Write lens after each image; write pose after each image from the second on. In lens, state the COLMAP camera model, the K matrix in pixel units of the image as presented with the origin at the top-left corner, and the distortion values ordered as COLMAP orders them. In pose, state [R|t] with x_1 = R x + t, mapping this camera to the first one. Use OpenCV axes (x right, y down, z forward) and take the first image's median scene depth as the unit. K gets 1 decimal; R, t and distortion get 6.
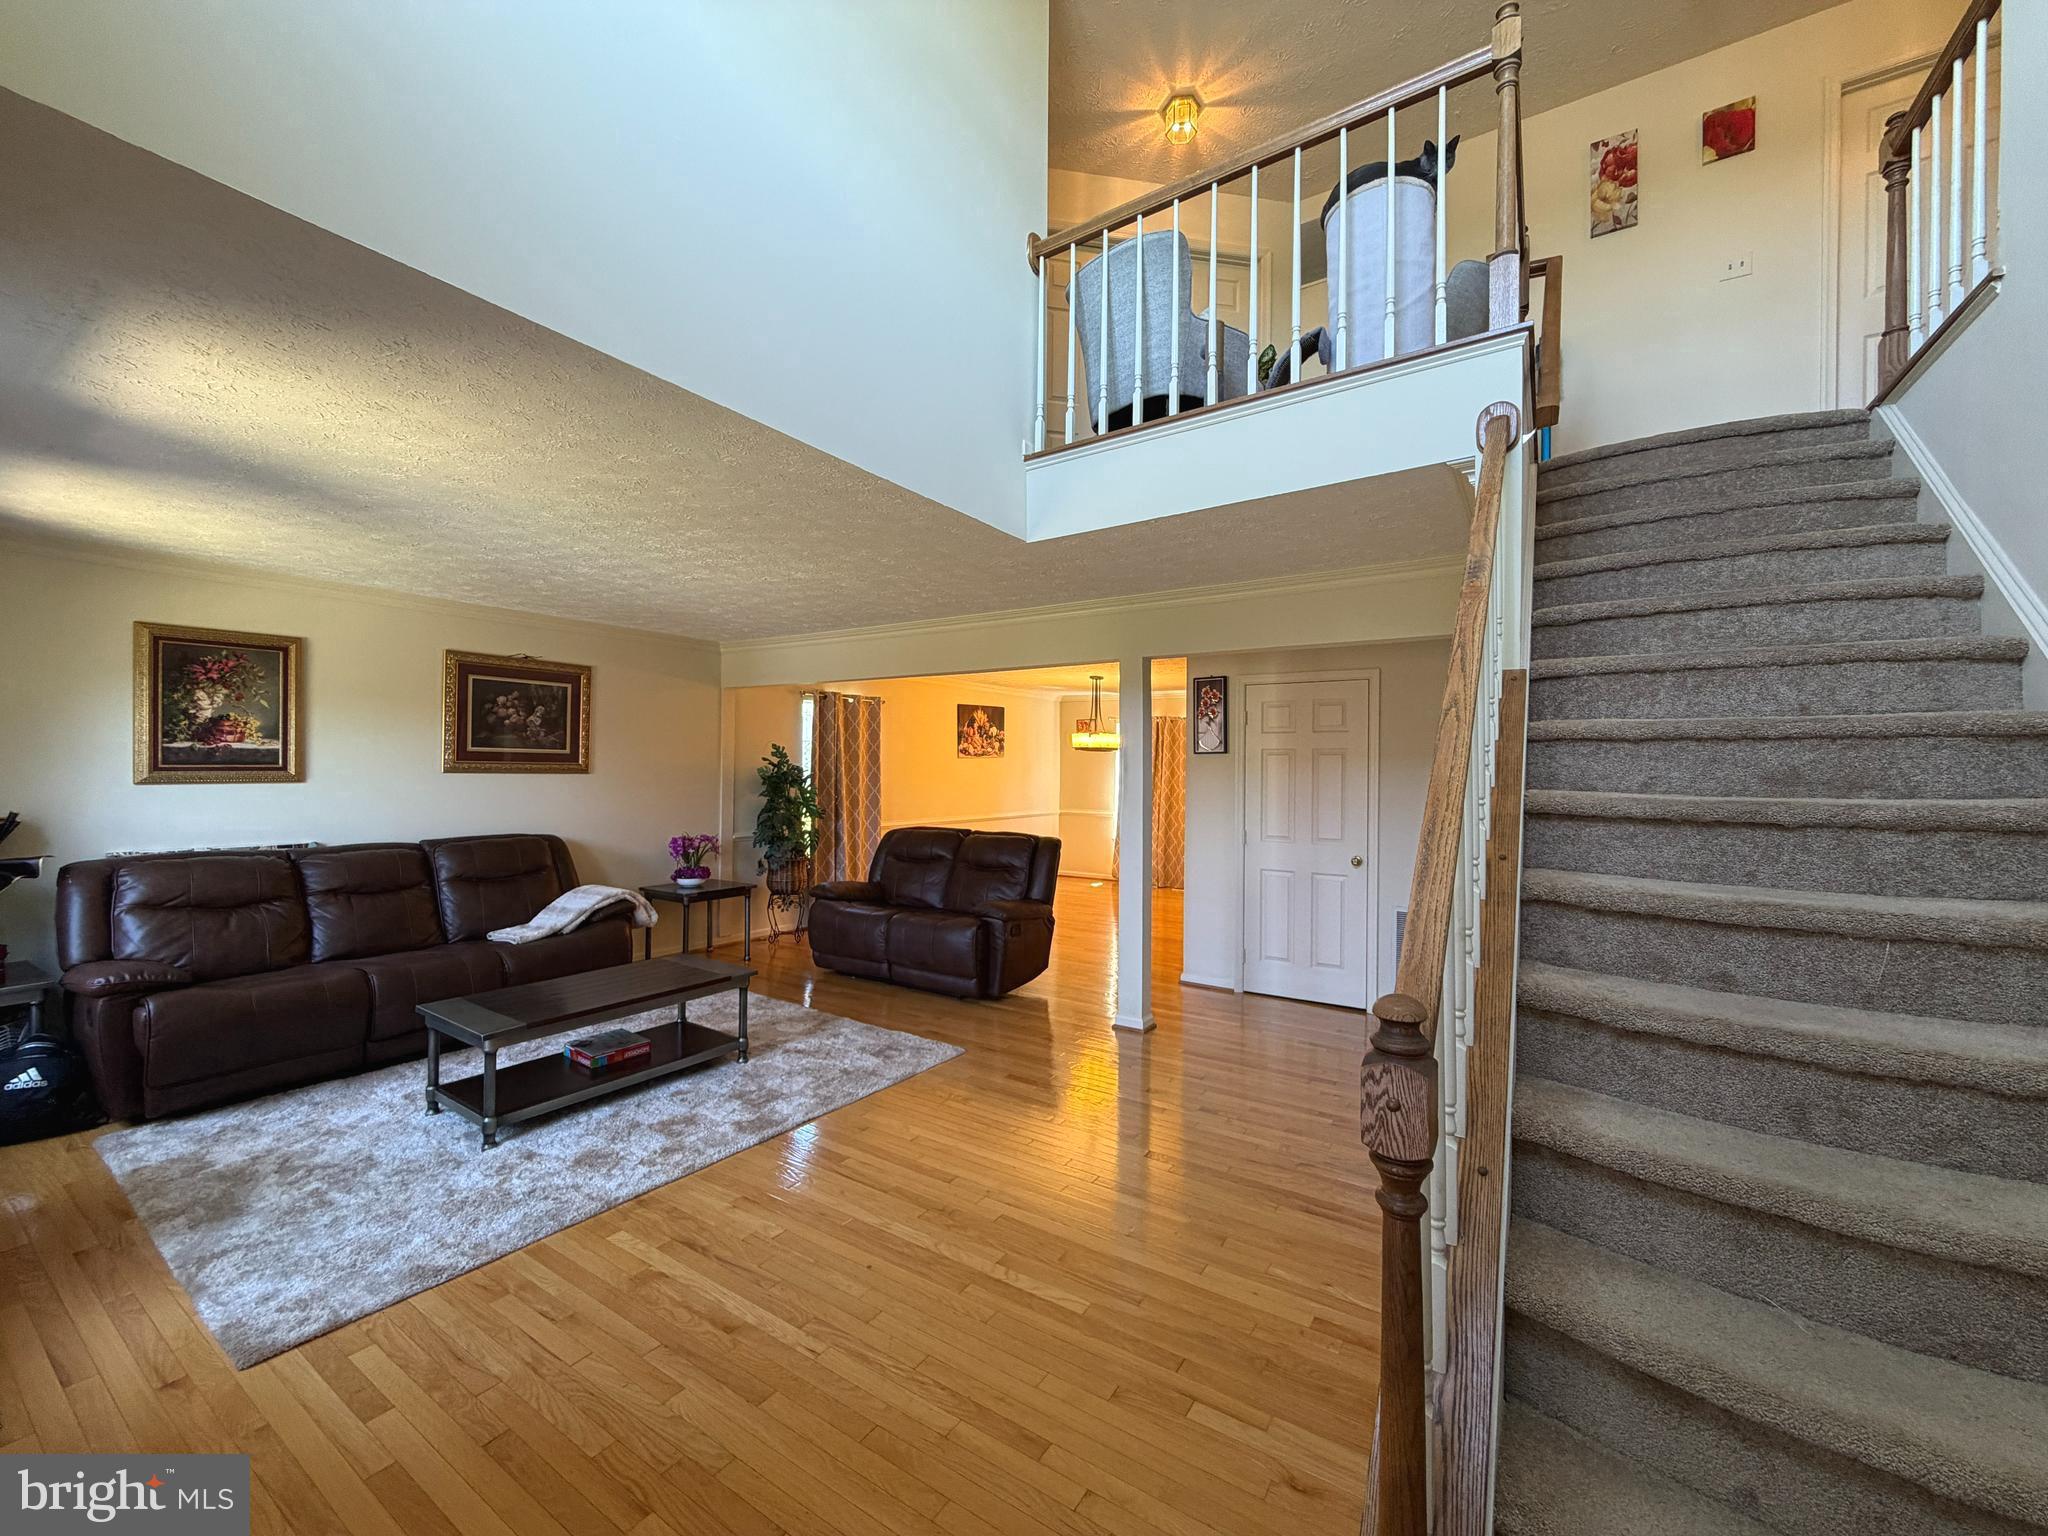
lens RADIAL K [[815.6, 0, 1025.1], [0, 815.6, 771.3], [0, 0, 1]] dist [-0.001489, 0.000162]
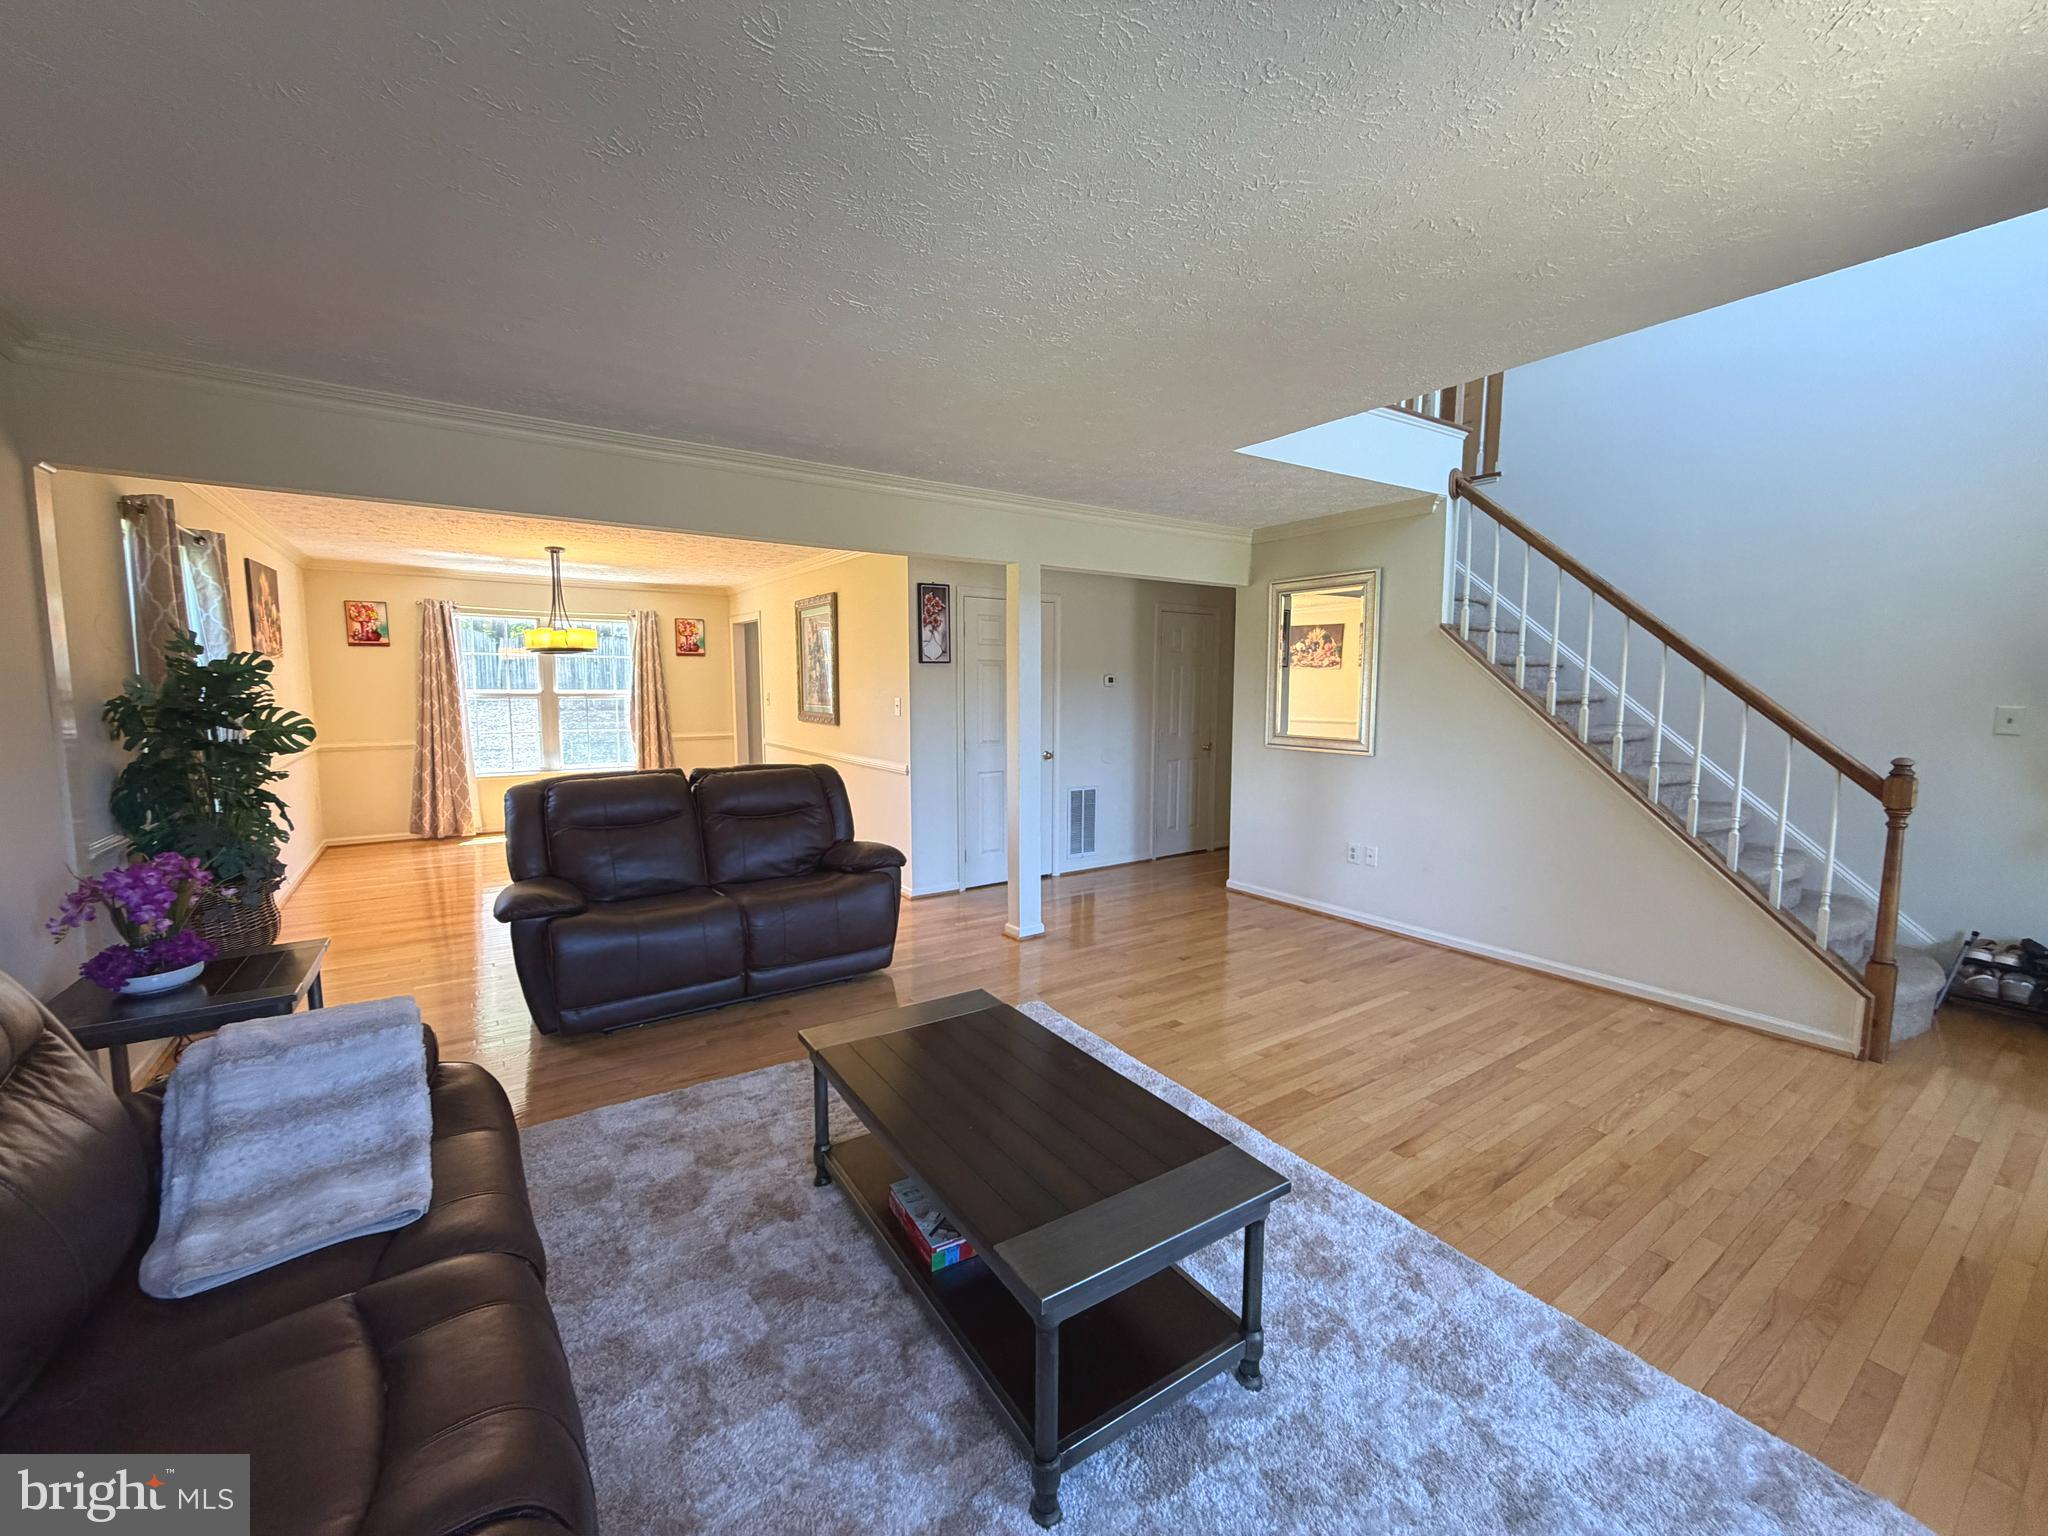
lens RADIAL K [[815.6, 0, 1020.9], [0, 815.6, 763.8], [0, 0, 1]] dist [-0.001489, 0.000162]
pose [[0.382716, -0.102116, 0.918205, -0.839750], [0.003431, 0.994023, 0.109118, -0.008896], [-0.923860, -0.038611, 0.380779, 0.677518]]
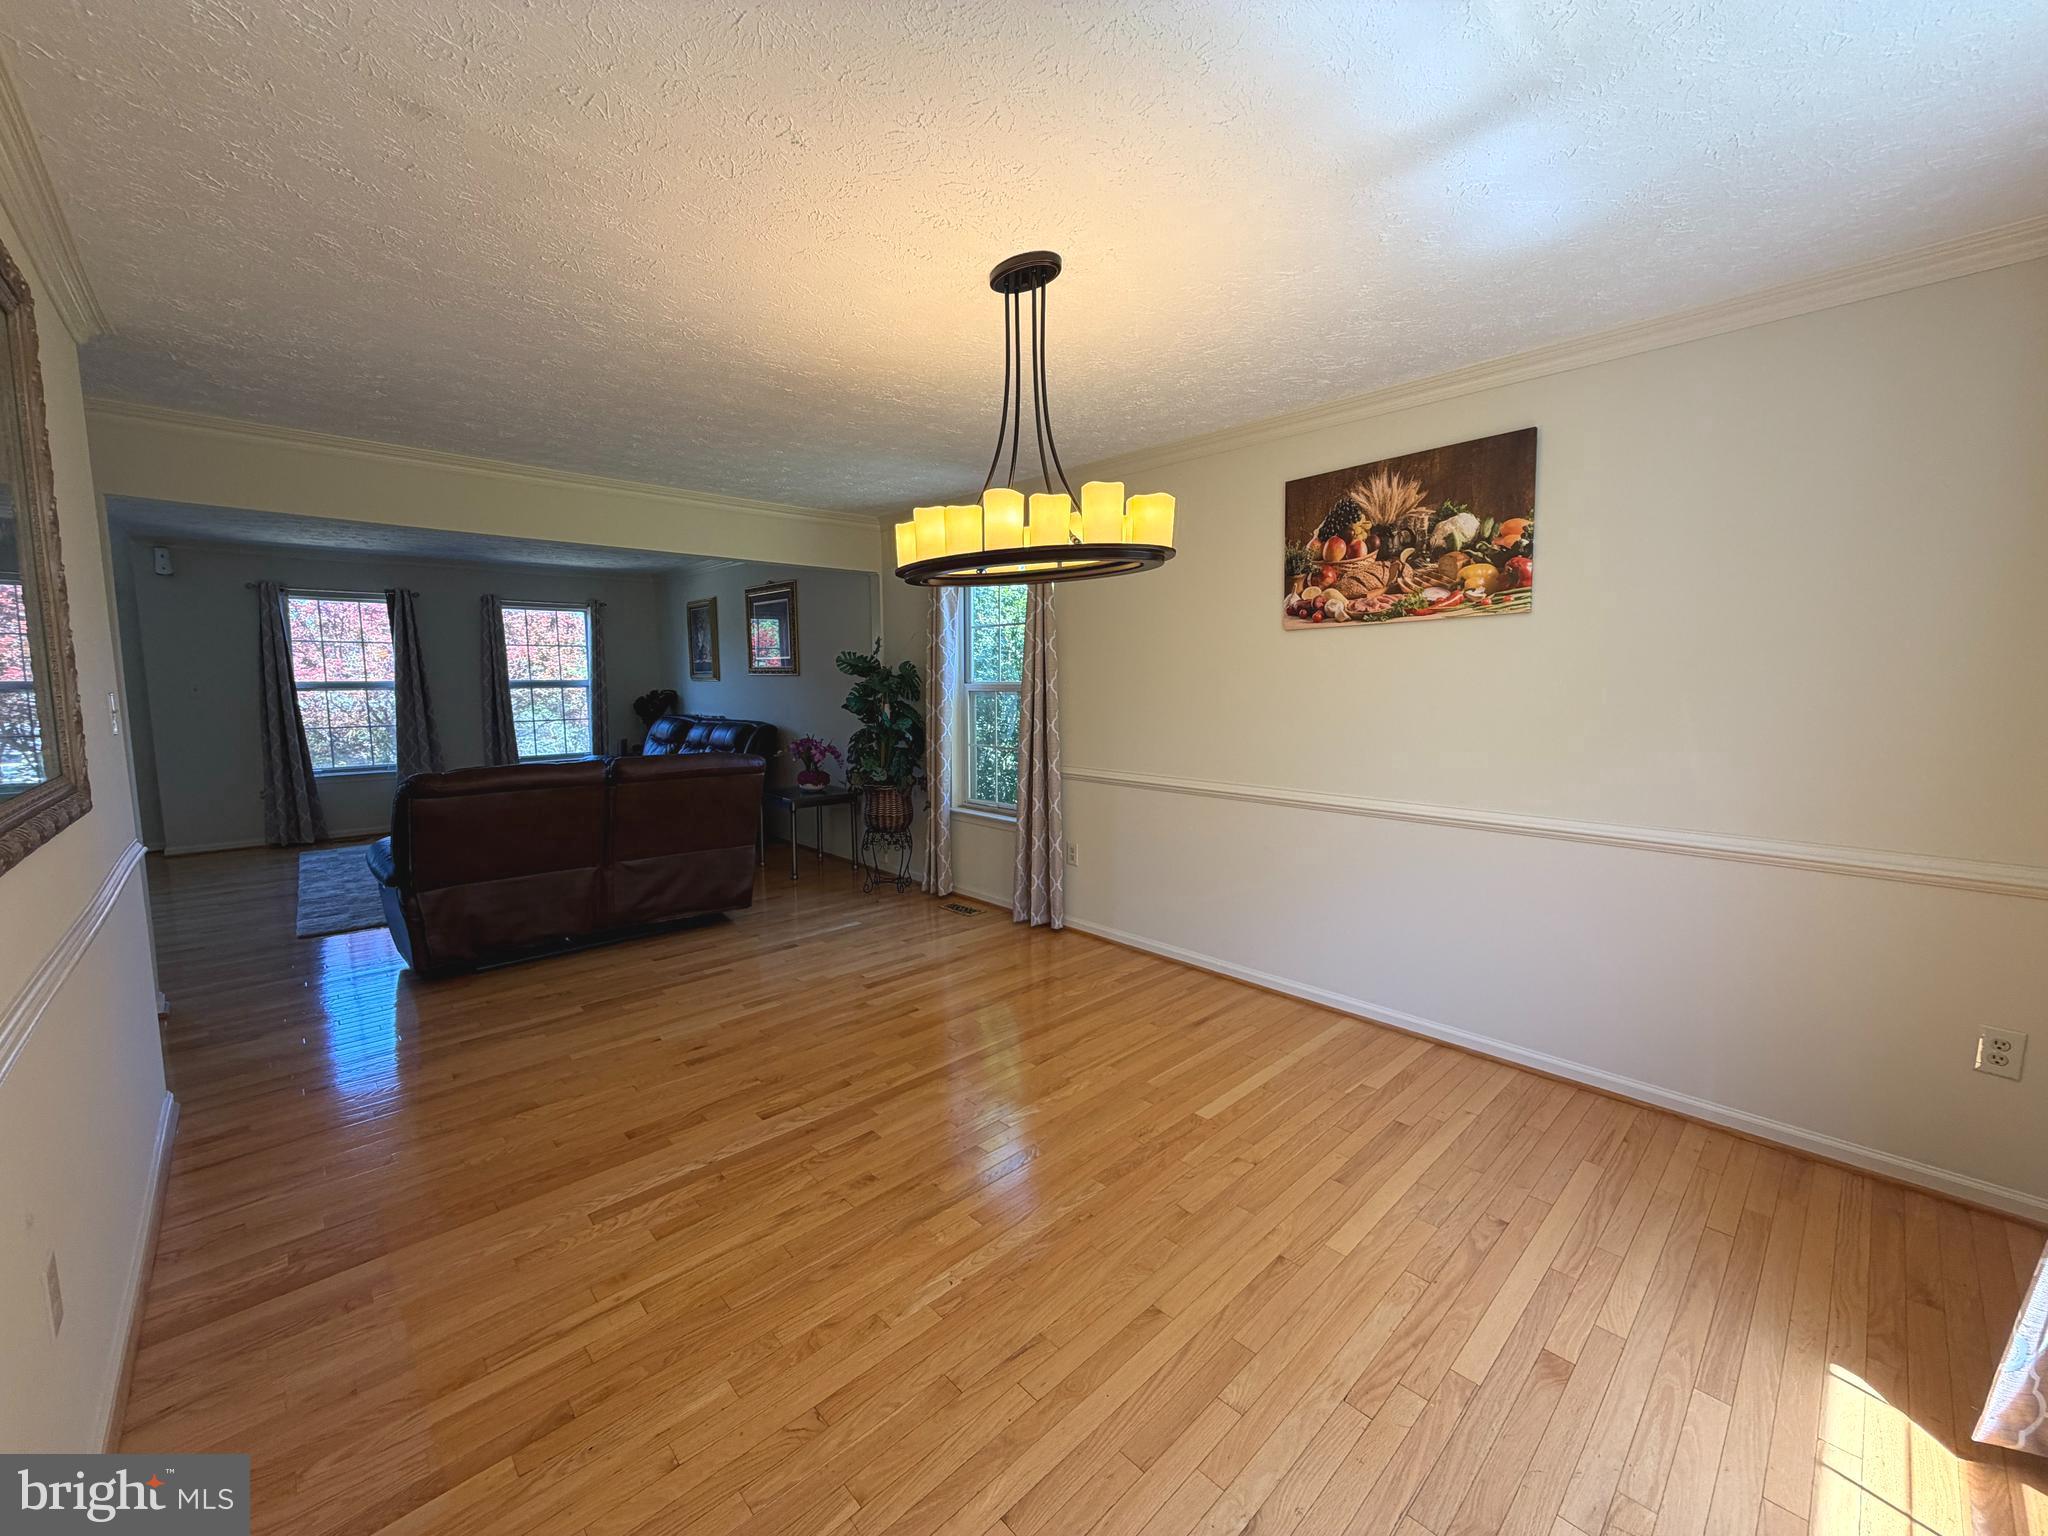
lens RADIAL K [[815.6, 0, 1018.5], [0, 815.6, 759.1], [0, 0, 1]] dist [-0.001489, 0.000162]
pose [[-0.237025, 0.085156, -0.967764, 0.672949], [-0.005318, 0.996022, 0.088945, 0.020958], [0.971489, 0.026229, -0.235630, 2.072281]]
